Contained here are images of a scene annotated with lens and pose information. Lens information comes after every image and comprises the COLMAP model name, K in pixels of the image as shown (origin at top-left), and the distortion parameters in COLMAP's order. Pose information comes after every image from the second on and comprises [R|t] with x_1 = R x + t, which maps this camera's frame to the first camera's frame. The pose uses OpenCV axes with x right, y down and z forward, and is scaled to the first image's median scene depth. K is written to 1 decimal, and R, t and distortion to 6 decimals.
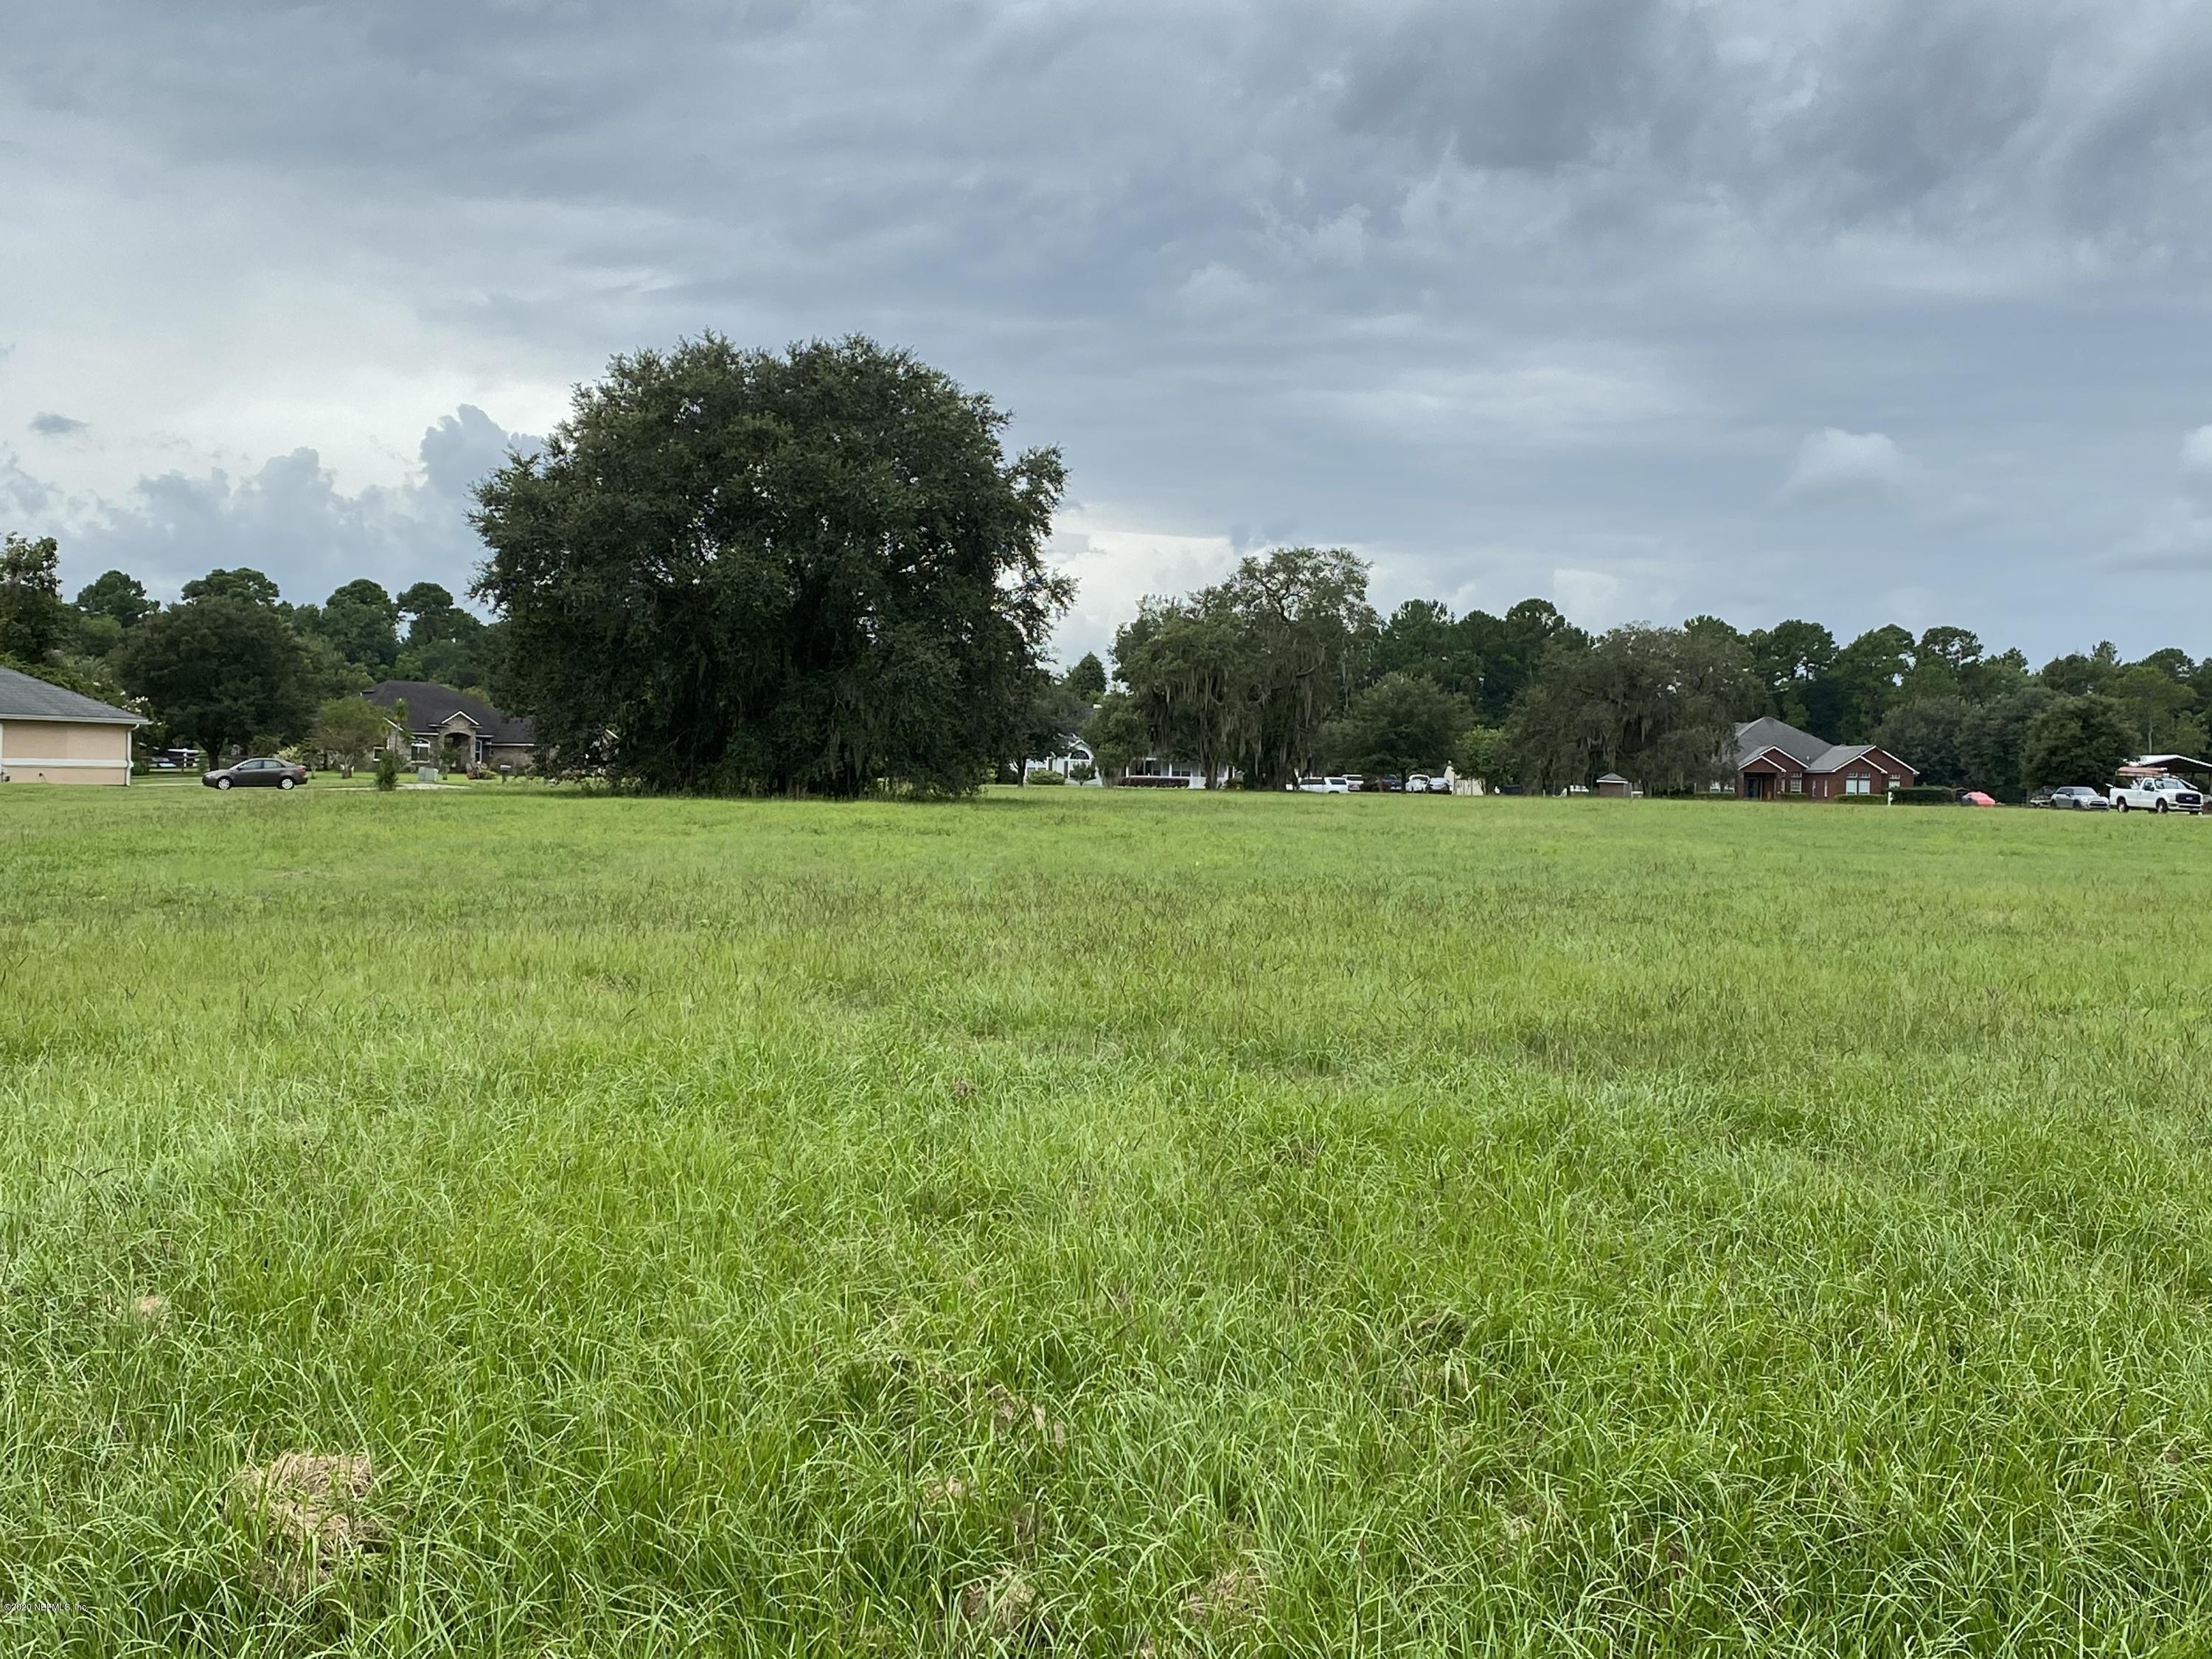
lens RADIAL K [[2657.1, 0, 1106.0], [0, 2657.1, 829.5], [0, 0, 1]] dist [0.185124, -0.591726]
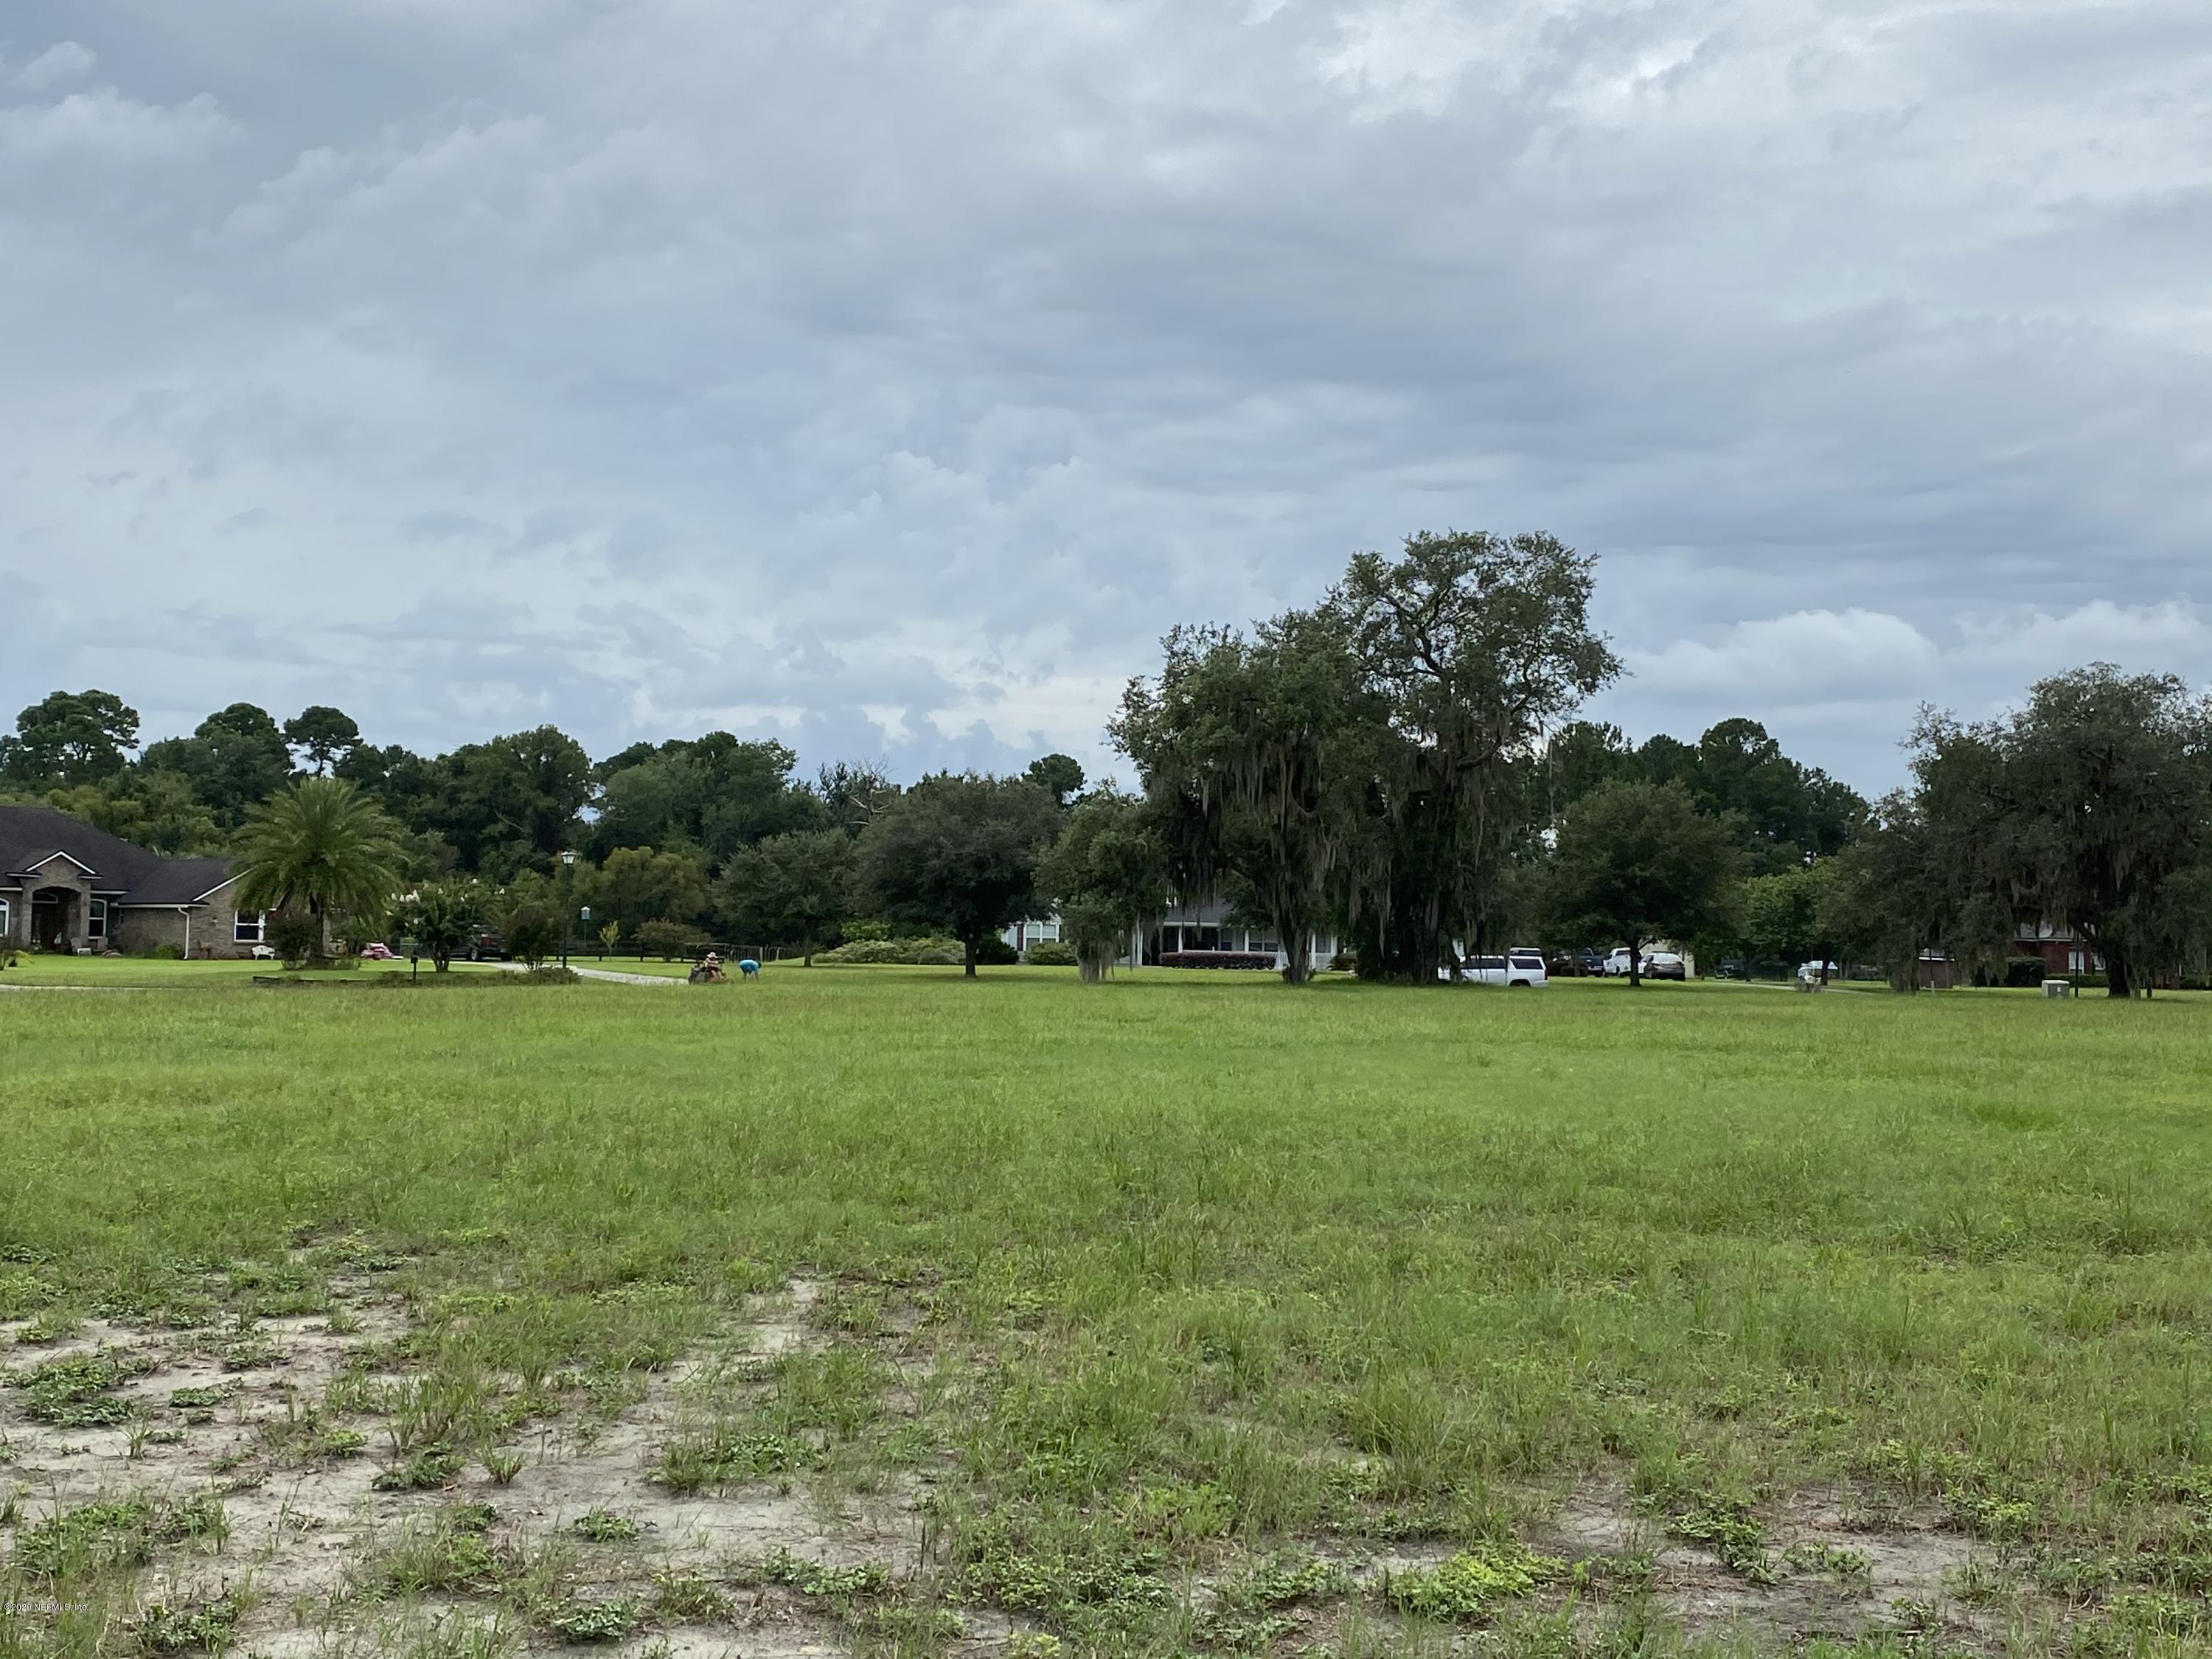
lens RADIAL K [[2657.1, 0, 1106.0], [0, 2657.1, 829.5], [0, 0, 1]] dist [0.185124, -0.591726]
pose [[0.998970, -0.004998, -0.045105, 0.024852], [0.002157, 0.998023, -0.062807, -0.011610], [0.045330, 0.062645, 0.997006, 0.452459]]
